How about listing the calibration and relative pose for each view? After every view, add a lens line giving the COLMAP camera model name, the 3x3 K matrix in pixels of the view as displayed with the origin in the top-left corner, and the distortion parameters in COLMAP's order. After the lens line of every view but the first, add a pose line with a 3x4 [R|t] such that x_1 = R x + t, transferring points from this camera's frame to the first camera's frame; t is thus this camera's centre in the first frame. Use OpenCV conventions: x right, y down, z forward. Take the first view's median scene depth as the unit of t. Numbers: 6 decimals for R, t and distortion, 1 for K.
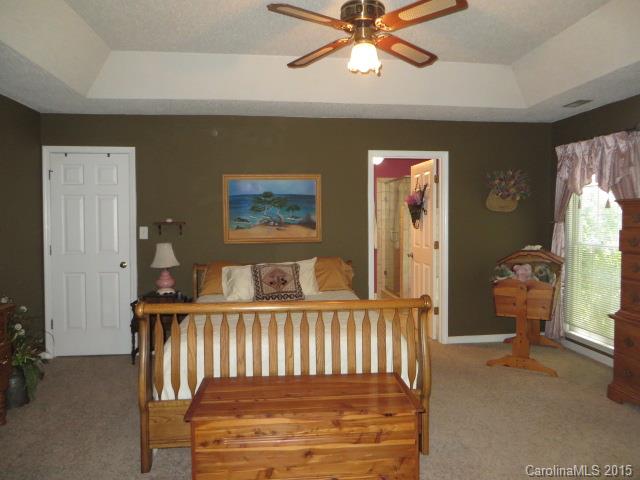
lens RADIAL K [[479.5, 0, 322.7], [0, 479.5, 238.9], [0, 0, 1]] dist [-0.026631, -0.000353]
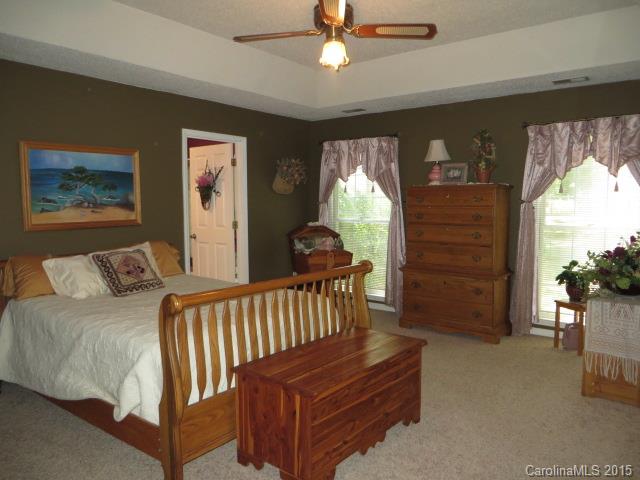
lens RADIAL K [[479.5, 0, 321.4], [0, 479.5, 241.2], [0, 0, 1]] dist [-0.026631, -0.000353]
pose [[0.706348, -0.056294, 0.705623, -0.408462], [0.029308, 0.998304, 0.050305, 0.001608], [-0.707258, -0.014853, 0.706800, 0.118854]]
